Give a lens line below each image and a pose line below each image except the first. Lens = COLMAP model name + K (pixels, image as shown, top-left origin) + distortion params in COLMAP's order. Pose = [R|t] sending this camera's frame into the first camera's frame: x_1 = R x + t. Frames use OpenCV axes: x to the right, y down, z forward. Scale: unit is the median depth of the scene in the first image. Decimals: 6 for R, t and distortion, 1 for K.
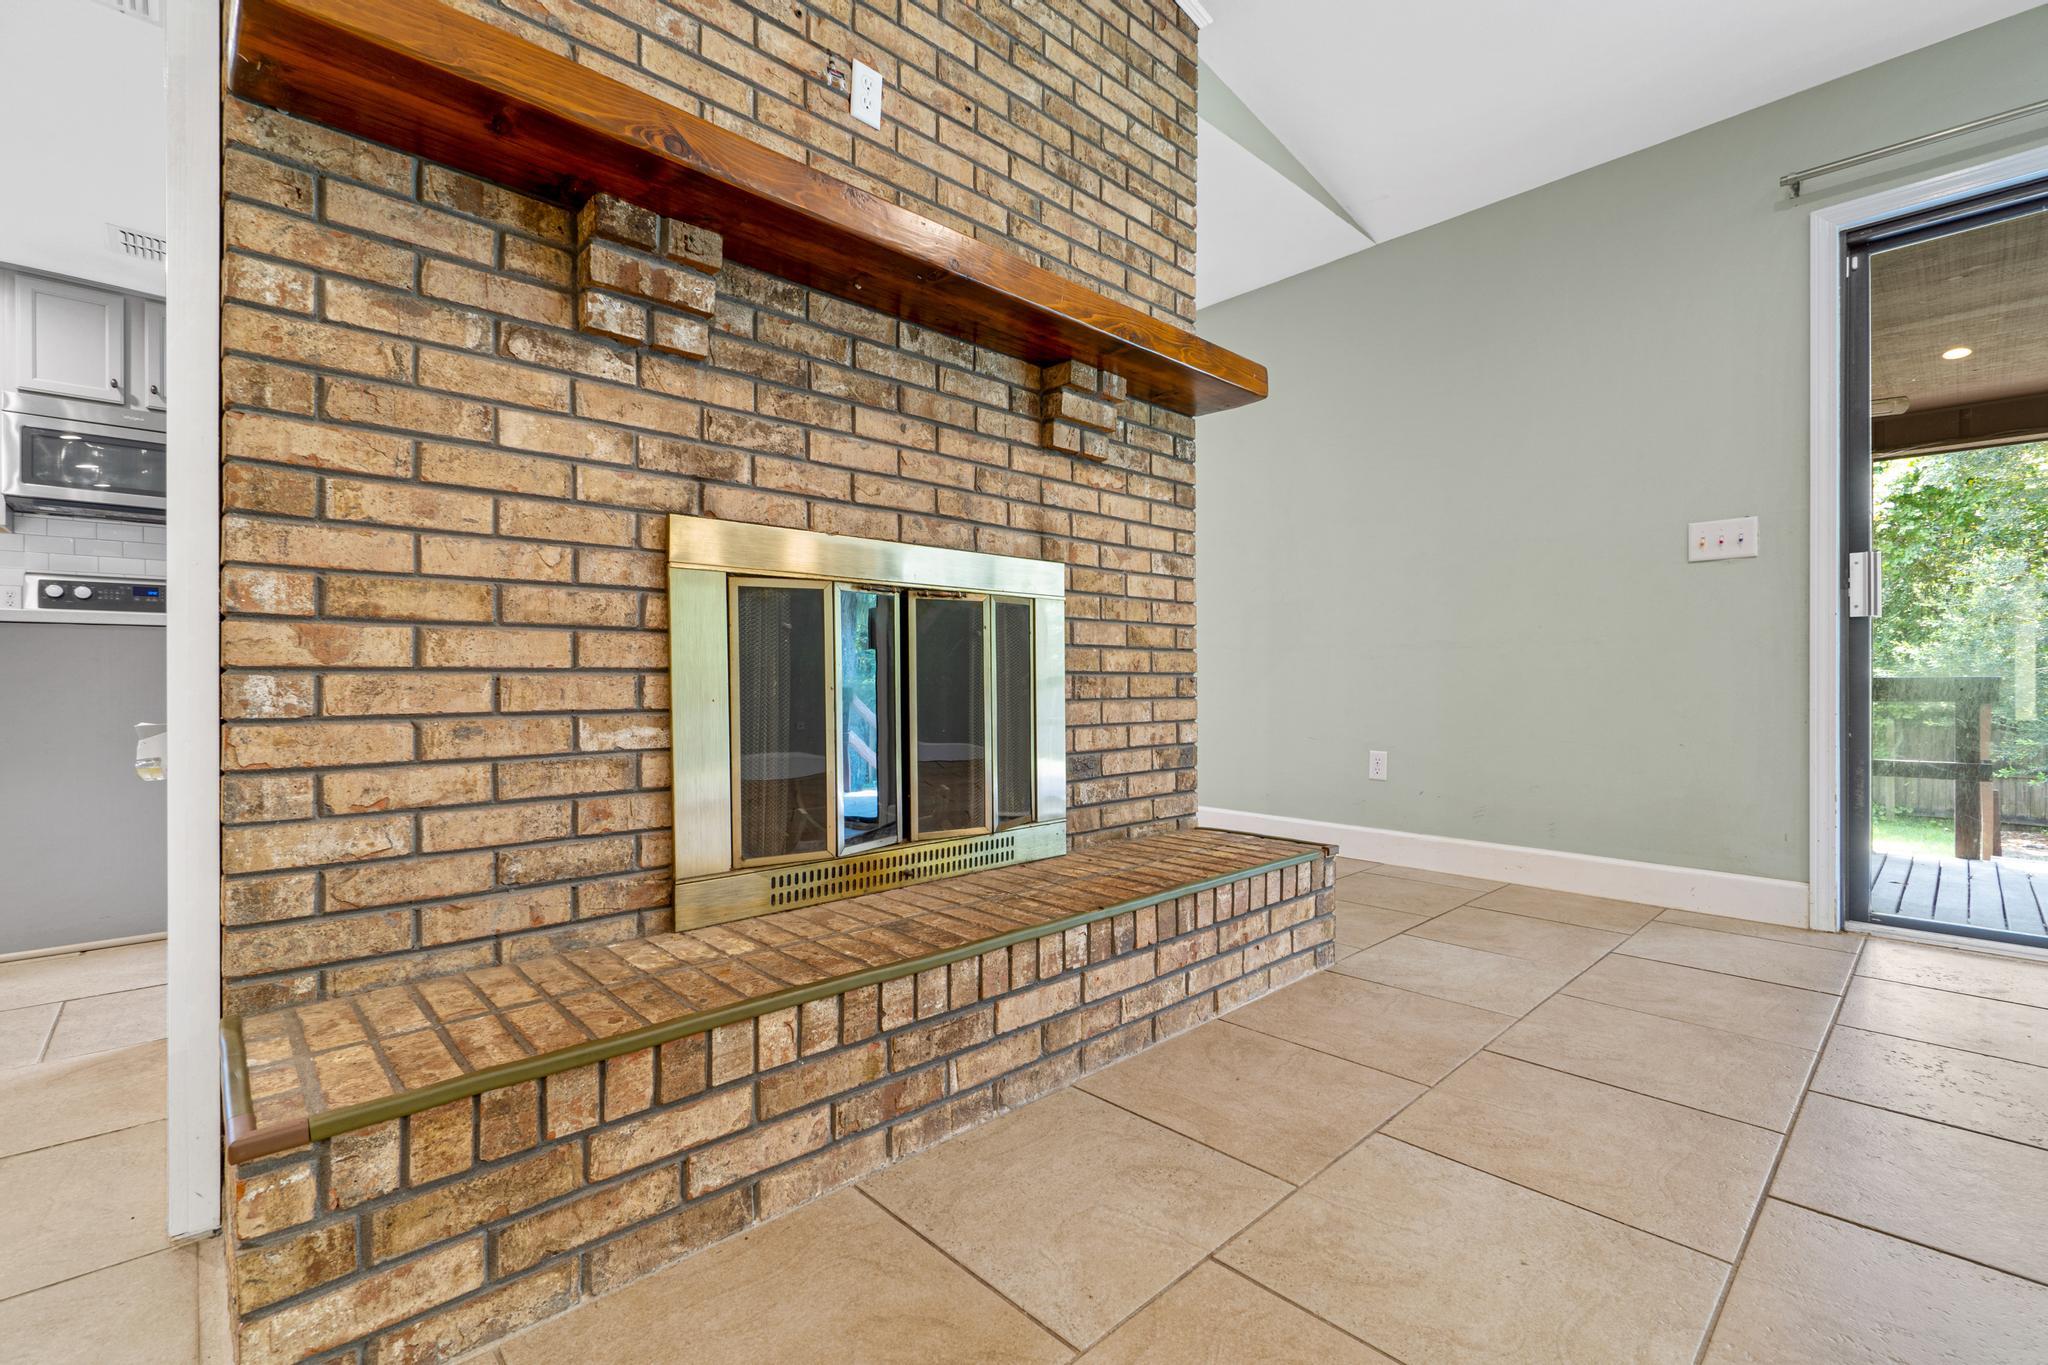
lens RADIAL K [[890.3, 0, 1011.5], [0, 890.3, 680.7], [0, 0, 1]] dist [-0.005604, 0.000061]
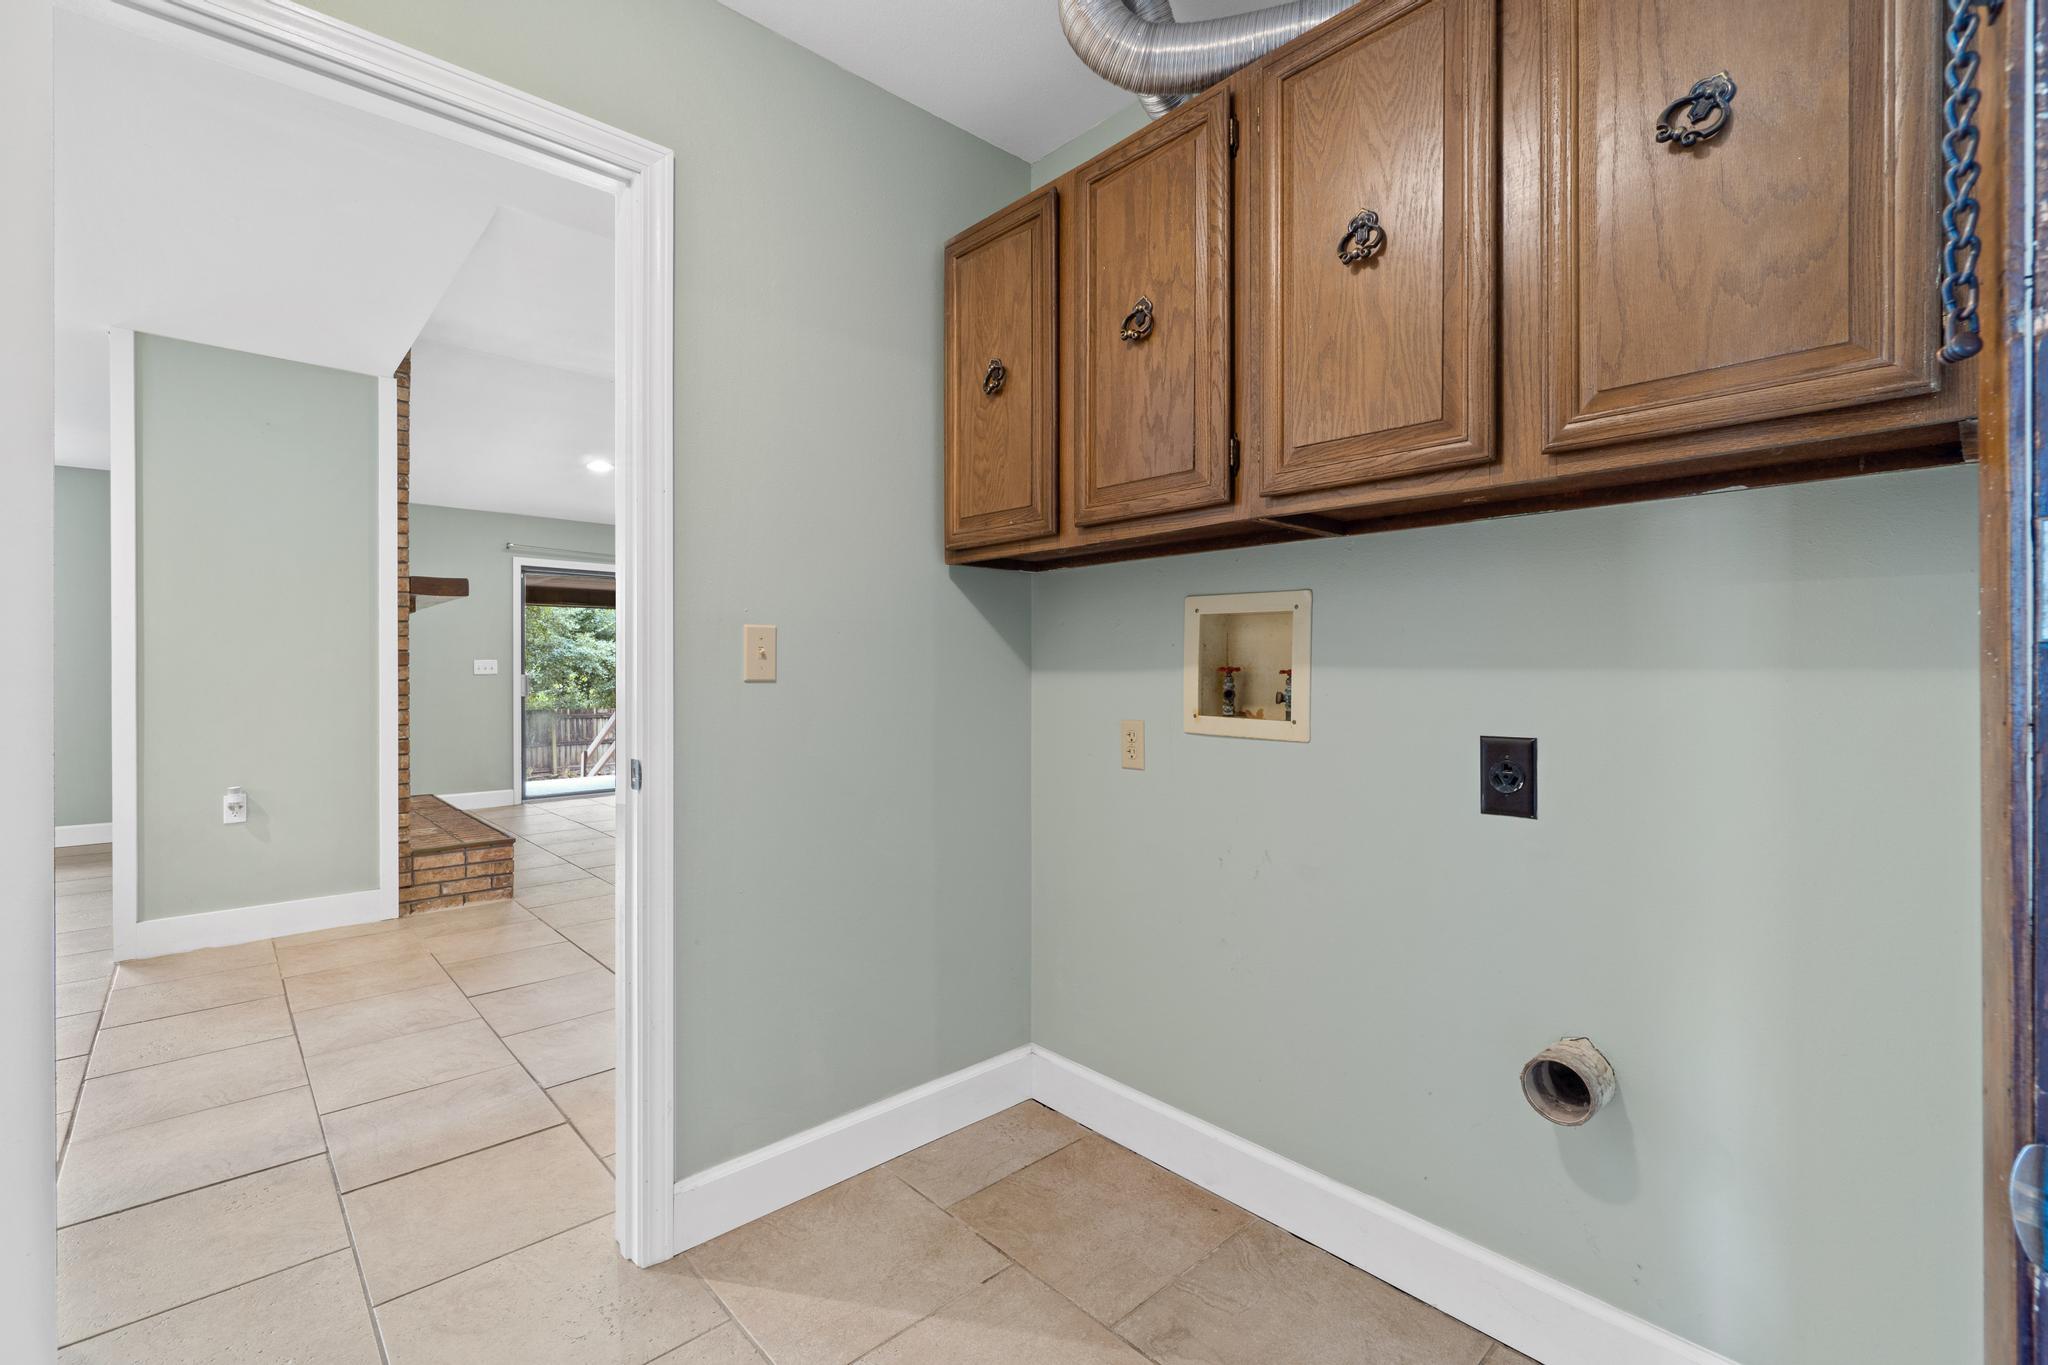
lens RADIAL K [[891.5, 0, 1012.6], [0, 891.5, 676.3], [0, 0, 1]] dist [0.000962, 0.000596]
pose [[0.010669, -0.007082, 0.999918, -2.968034], [0.002200, 0.999973, 0.007059, -0.231392], [-0.999941, 0.002125, 0.010685, -0.982755]]
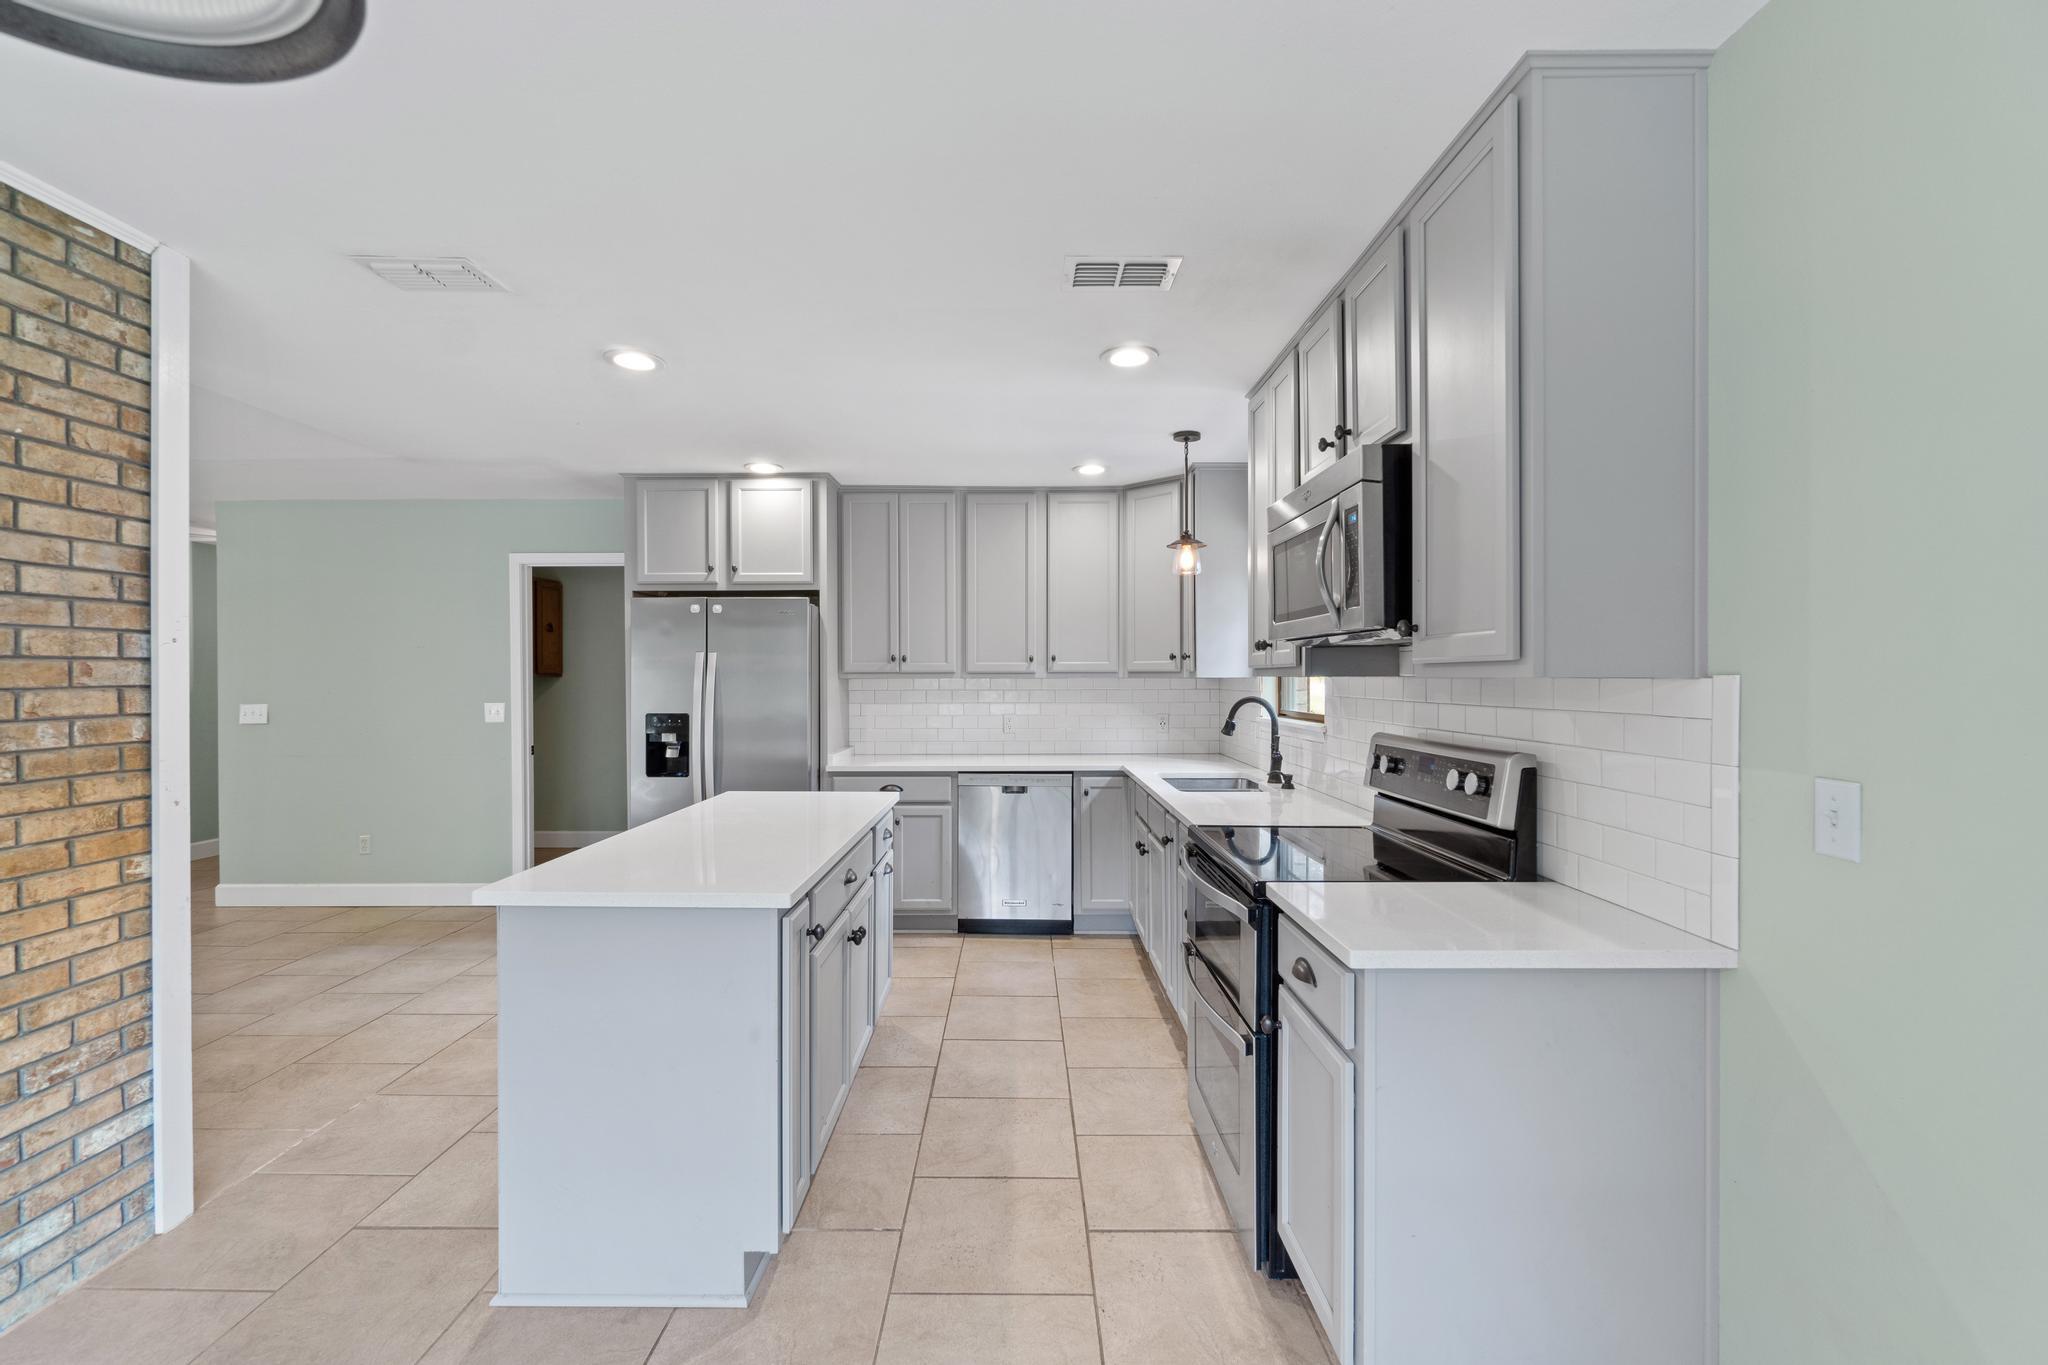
lens RADIAL K [[883.7, 0, 1014.0], [0, 883.7, 682.5], [0, 0, 1]] dist [-0.003585, 0.000948]
pose [[-0.682294, 0.006964, -0.731045, -0.880052], [0.001917, 0.999968, 0.007736, -0.377831], [0.731076, 0.003877, -0.682285, 2.826414]]
